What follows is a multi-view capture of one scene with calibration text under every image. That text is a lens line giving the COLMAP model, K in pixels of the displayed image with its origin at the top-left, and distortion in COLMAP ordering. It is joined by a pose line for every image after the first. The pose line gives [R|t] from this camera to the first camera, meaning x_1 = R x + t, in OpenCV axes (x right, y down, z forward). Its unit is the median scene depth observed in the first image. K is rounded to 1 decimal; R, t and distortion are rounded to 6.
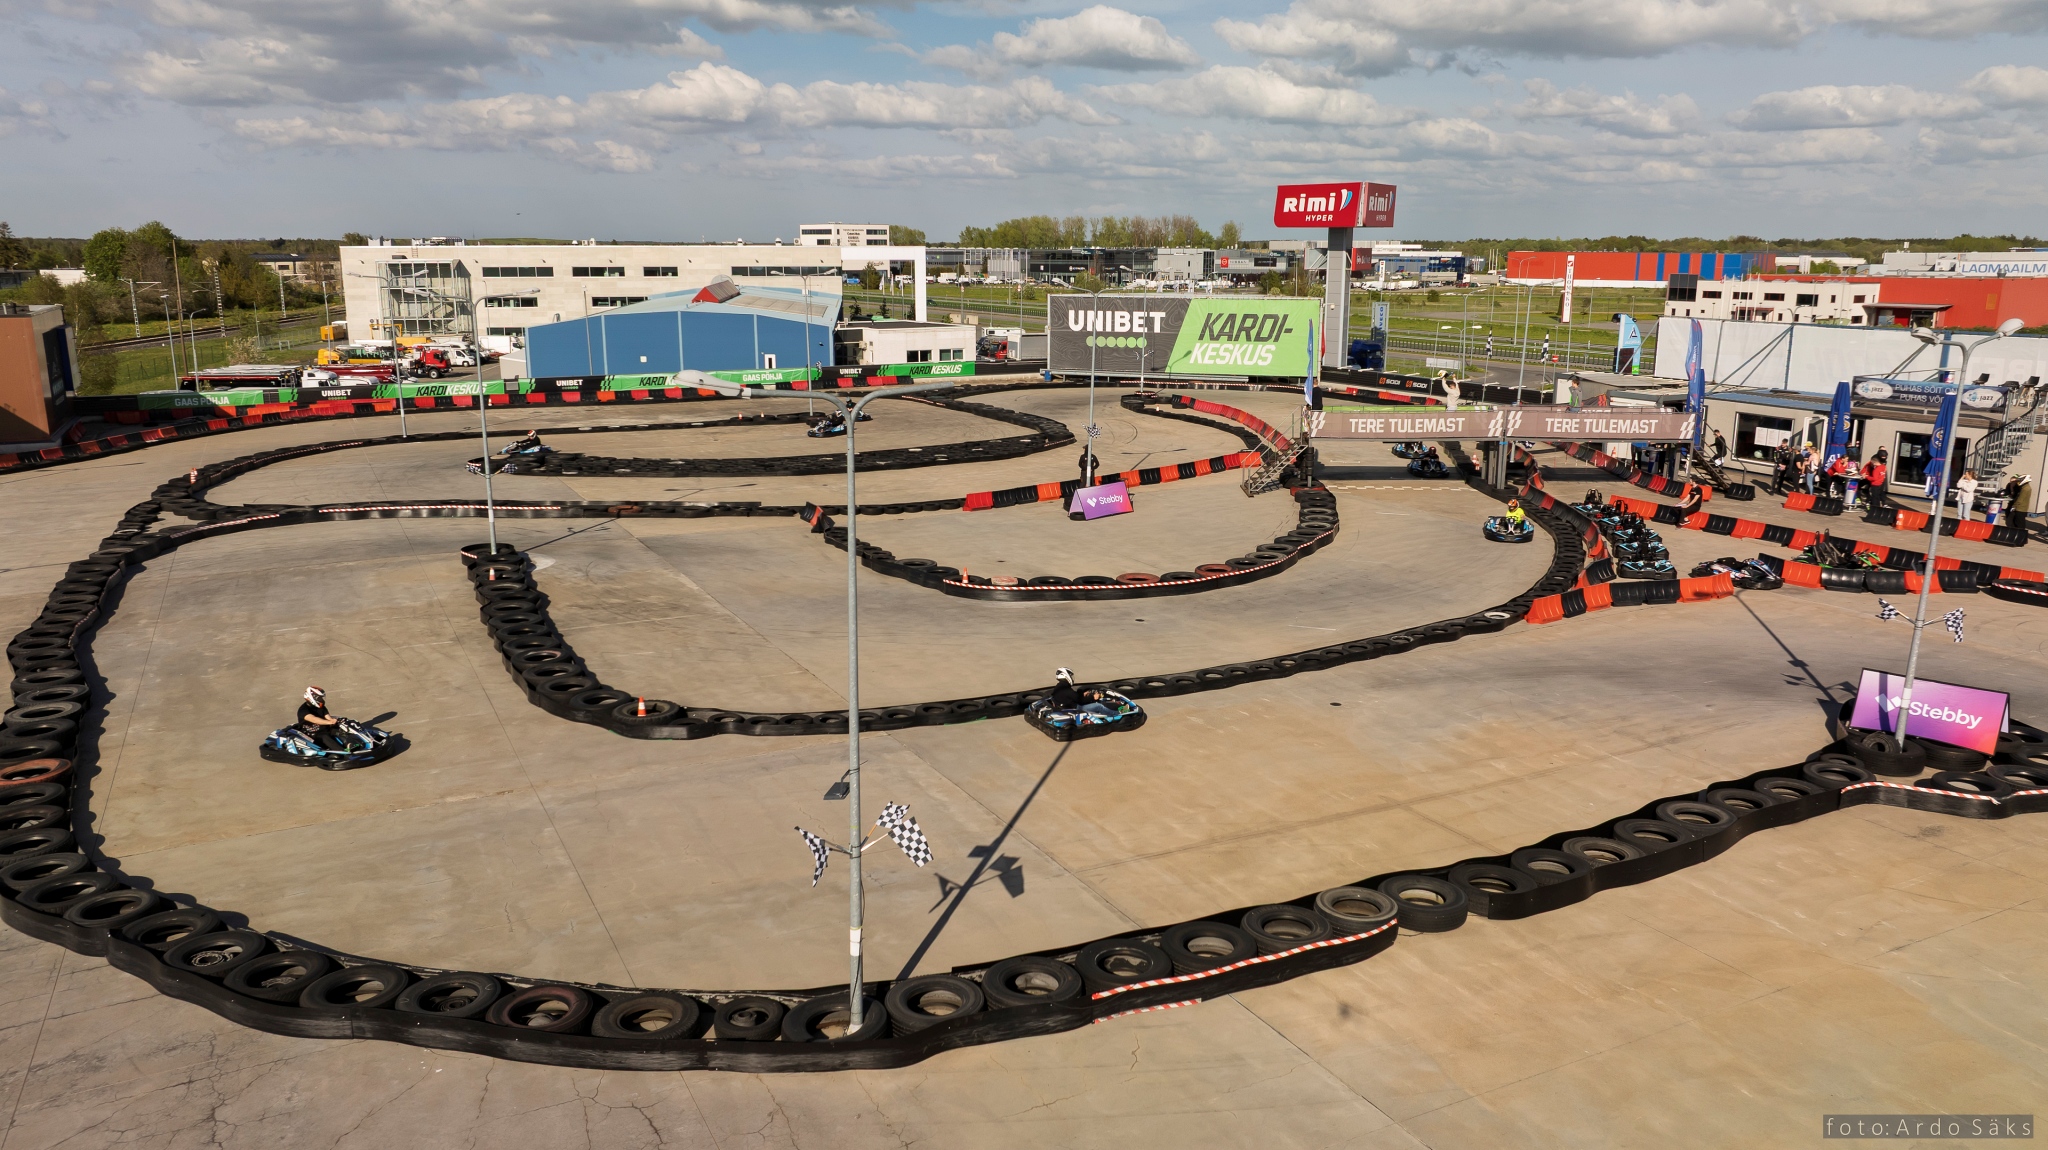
lens RADIAL K [[1408.8, 0, 1026.1], [0, 1408.8, 620.8], [0, 0, 1]] dist [-0.014596, -0.000560]
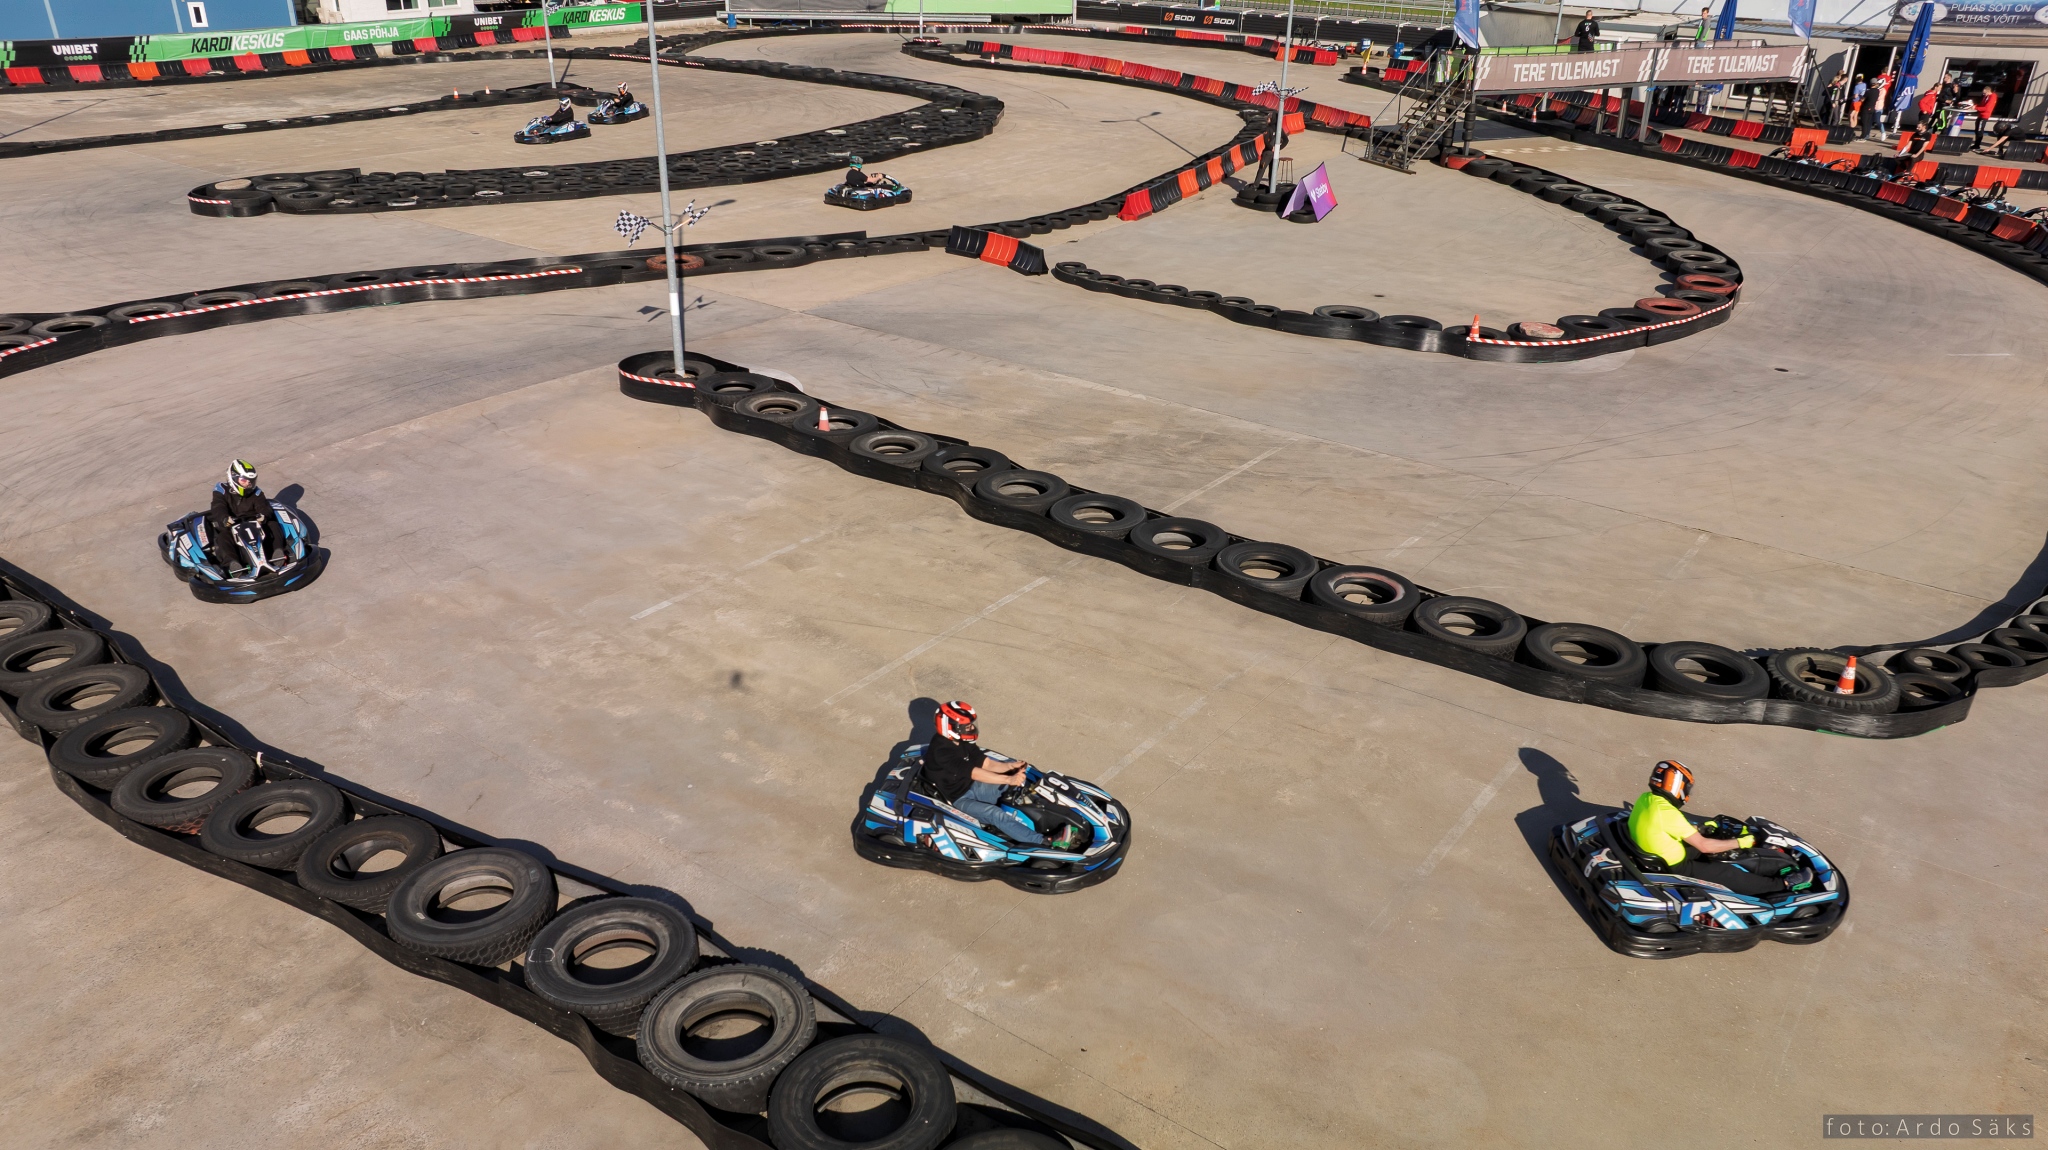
lens RADIAL K [[1472.7, 0, 1024.0], [0, 1472.7, 575.0], [0, 0, 1]] dist [-0.049644, 0.072530]
pose [[0.900573, -0.175646, 0.397640, -0.708918], [0.096395, 0.972651, 0.211326, -0.113554], [-0.423883, -0.151984, 0.892874, 0.594391]]
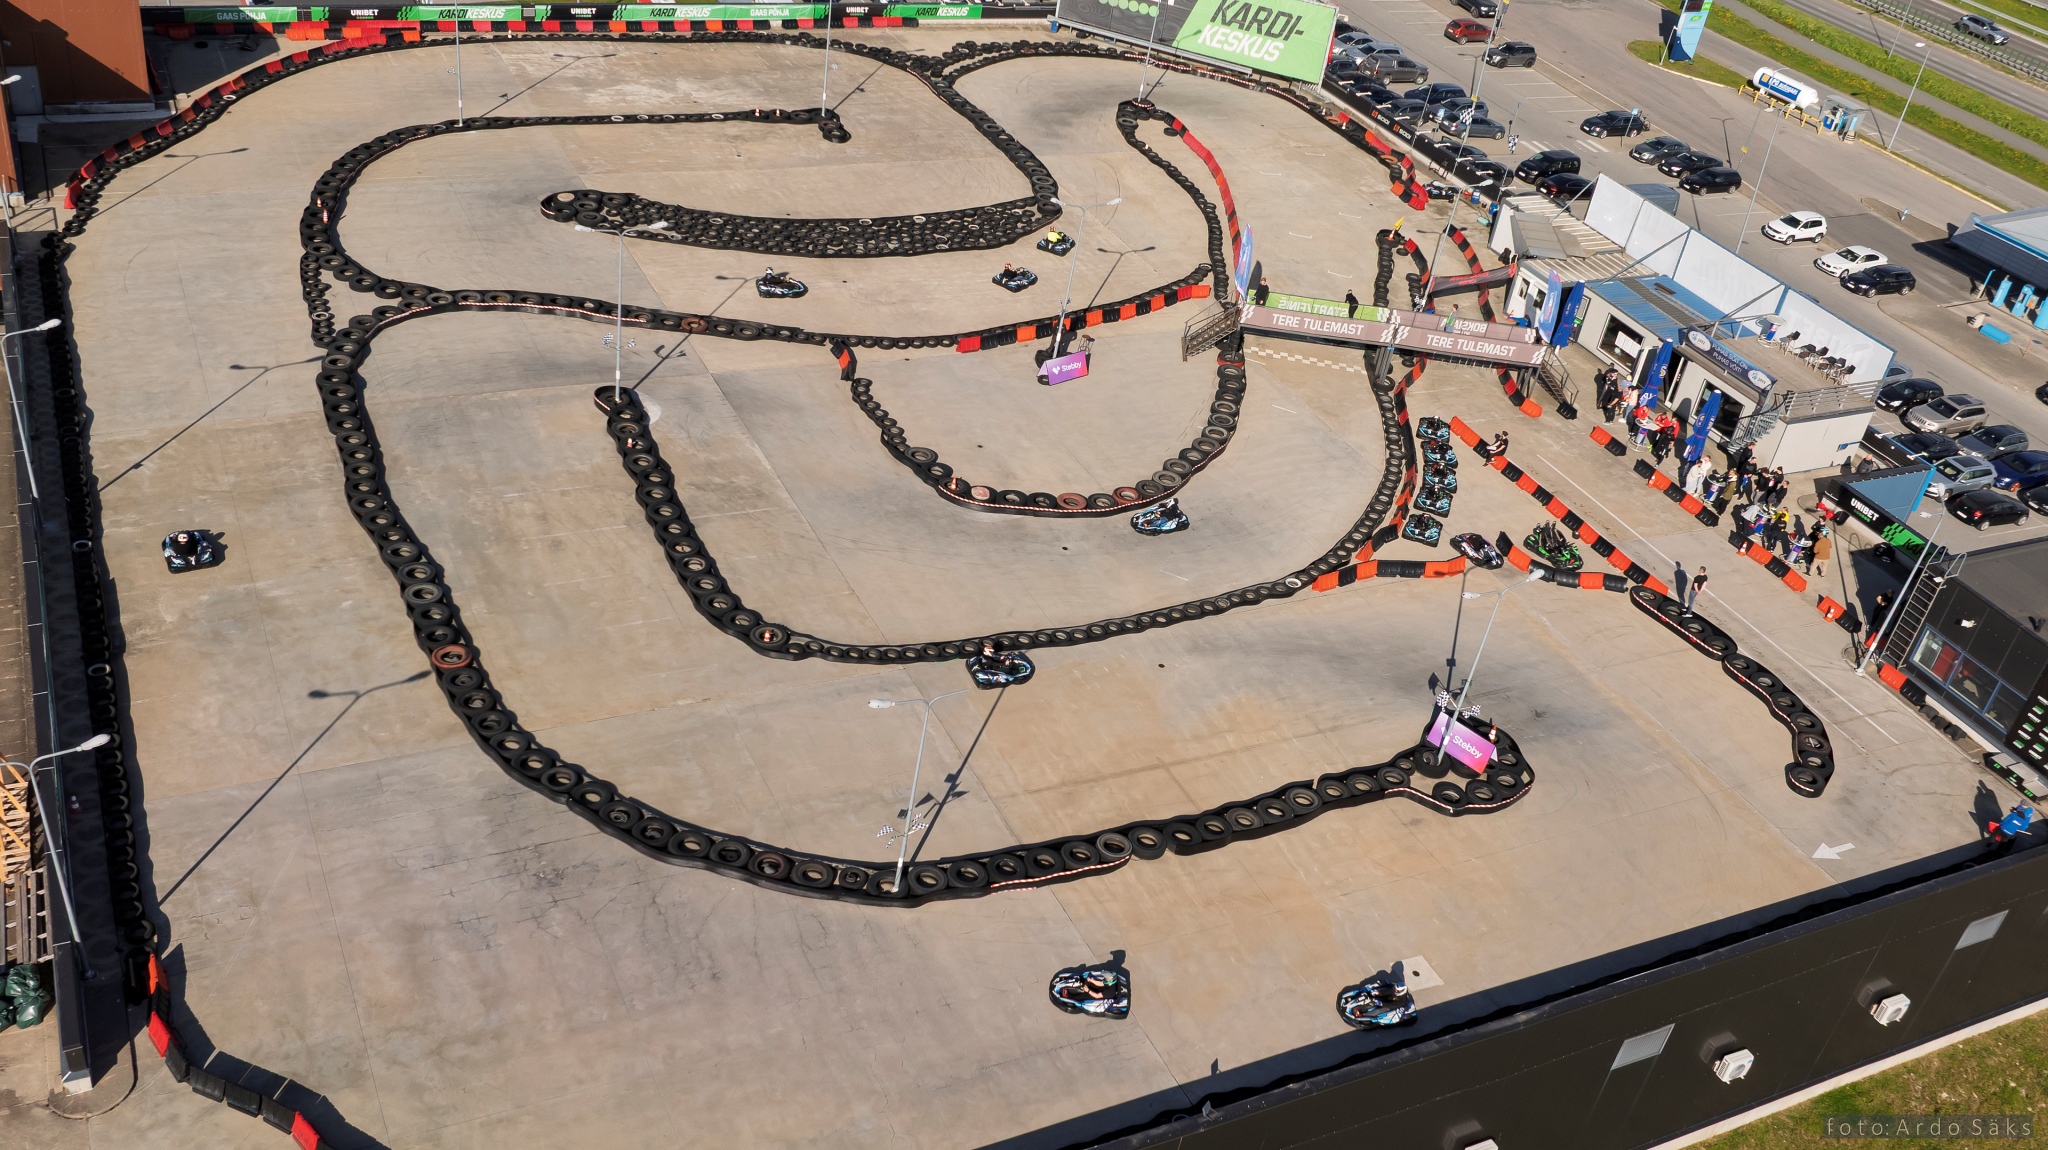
lens RADIAL K [[1798.3, 0, 1024.0], [0, 1798.3, 575.0], [0, 0, 1]] dist [0.004094, -0.000354]
pose [[0.989232, 0.134797, 0.057010, -0.086318], [-0.146023, 0.935321, 0.322260, -0.732425], [-0.009883, -0.327115, 0.944933, -1.041462]]
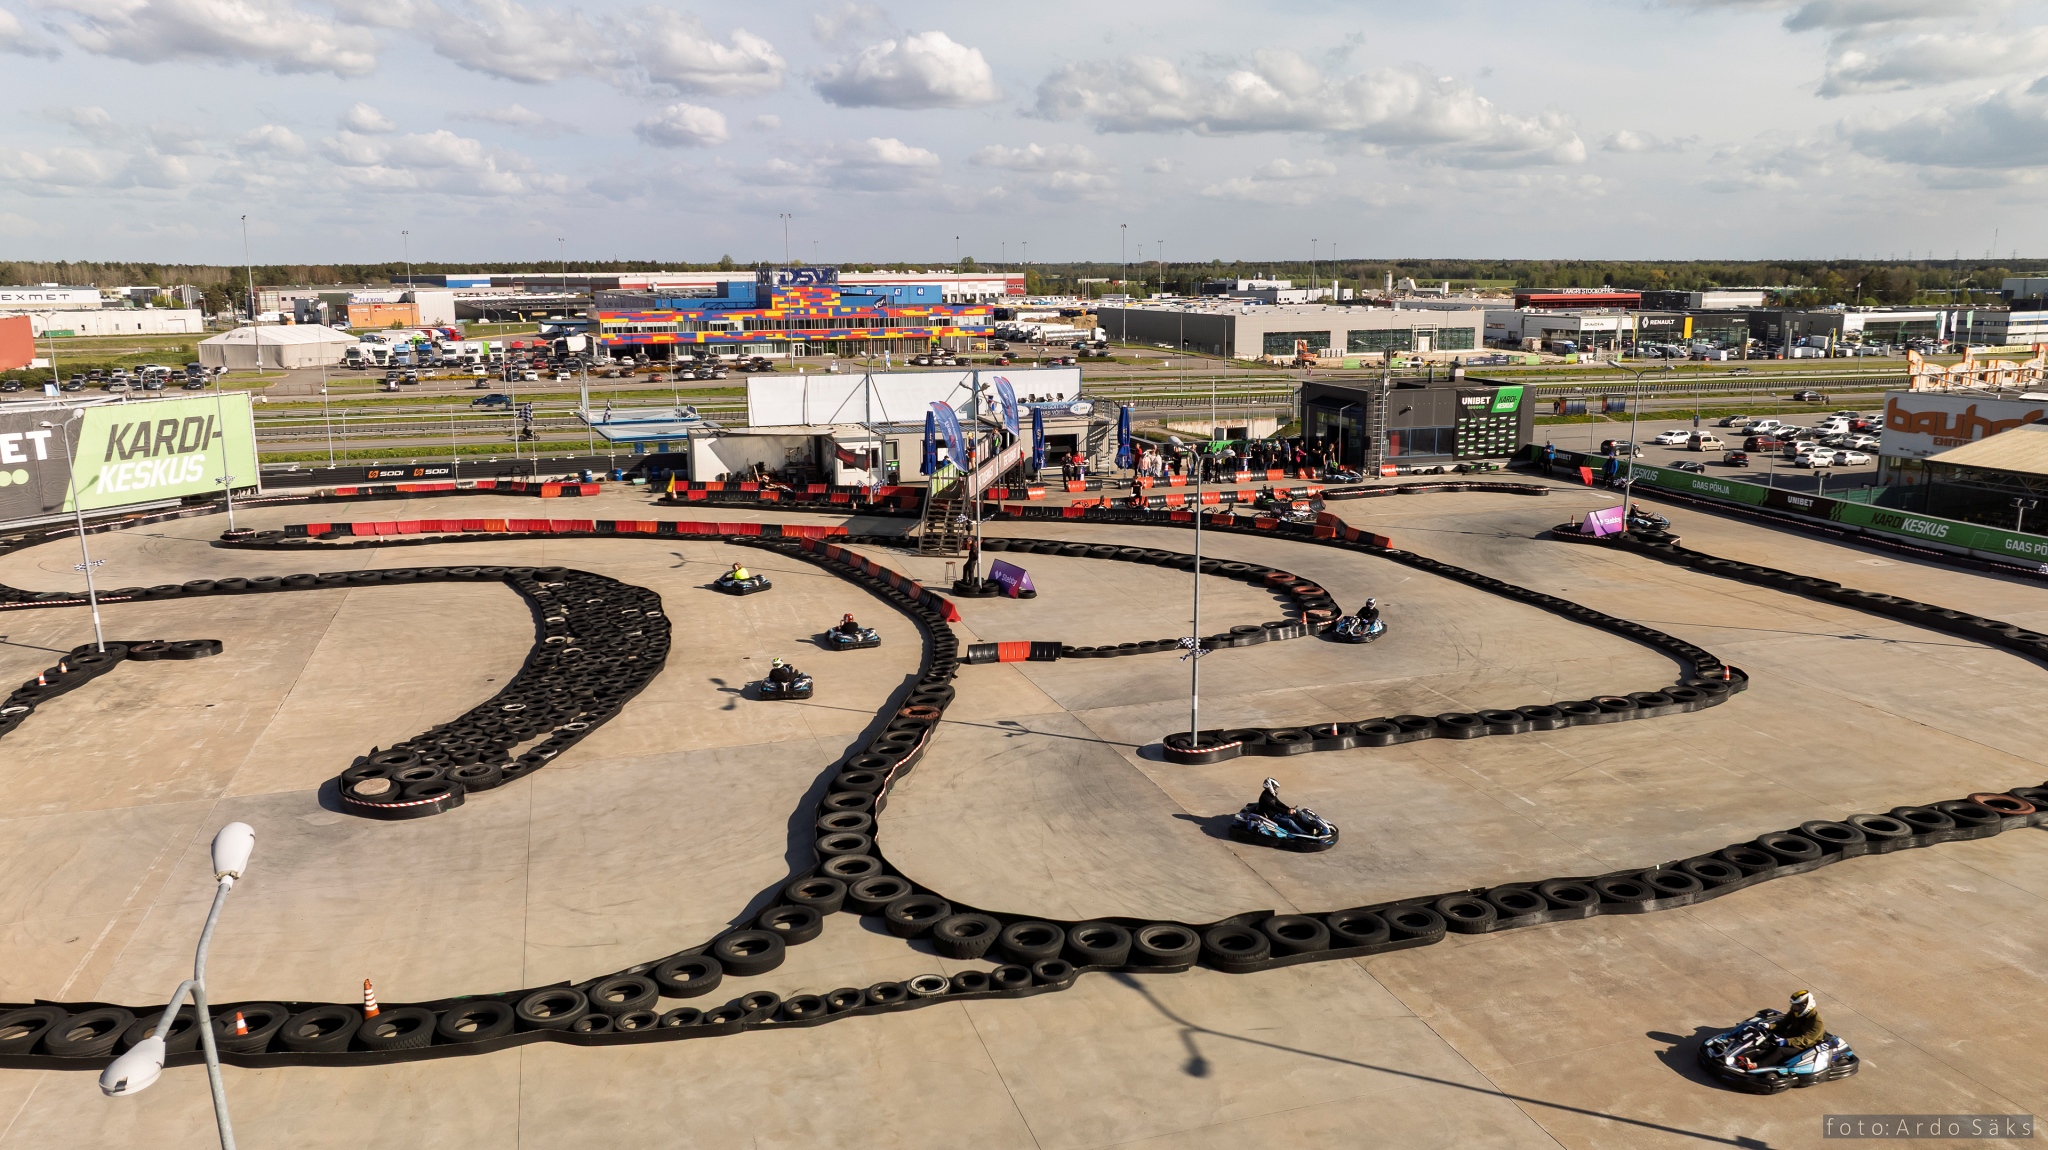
lens RADIAL K [[1472.7, 0, 1024.0], [0, 1472.7, 575.0], [0, 0, 1]] dist [-0.049644, 0.072530]
pose [[0.178173, -0.206646, 0.962056, -1.779249], [0.258472, 0.953196, 0.156874, -0.451298], [-0.949445, 0.220714, 0.223246, 1.247454]]
